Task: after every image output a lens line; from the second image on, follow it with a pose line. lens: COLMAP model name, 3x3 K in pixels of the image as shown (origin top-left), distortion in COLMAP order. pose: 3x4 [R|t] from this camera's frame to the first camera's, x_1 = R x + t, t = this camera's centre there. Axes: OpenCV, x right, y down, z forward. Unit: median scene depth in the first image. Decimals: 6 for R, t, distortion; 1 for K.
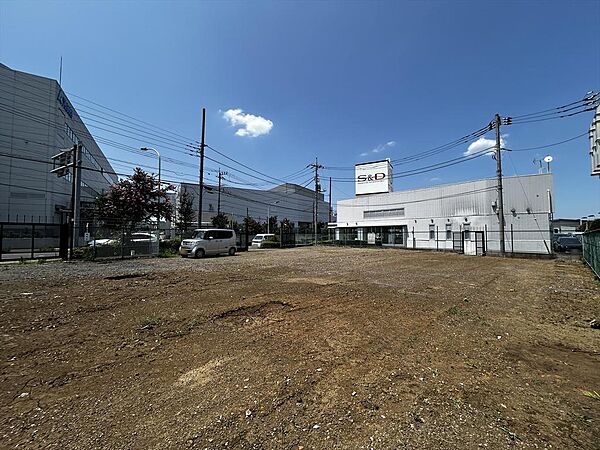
lens RADIAL K [[241.8, 0, 301.7], [0, 241.8, 224.7], [0, 0, 1]] dist [-0.001531, 0.000149]
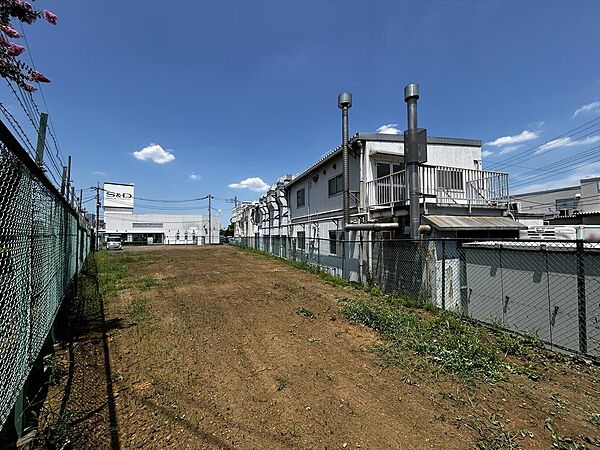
lens RADIAL K [[241.8, 0, 301.7], [0, 241.8, 224.7], [0, 0, 1]] dist [-0.001531, 0.000149]
pose [[0.361399, 0.037315, 0.931664, -0.970863], [-0.034357, 0.999053, -0.026686, -0.049106], [-0.931778, -0.022365, 0.362338, -0.706859]]
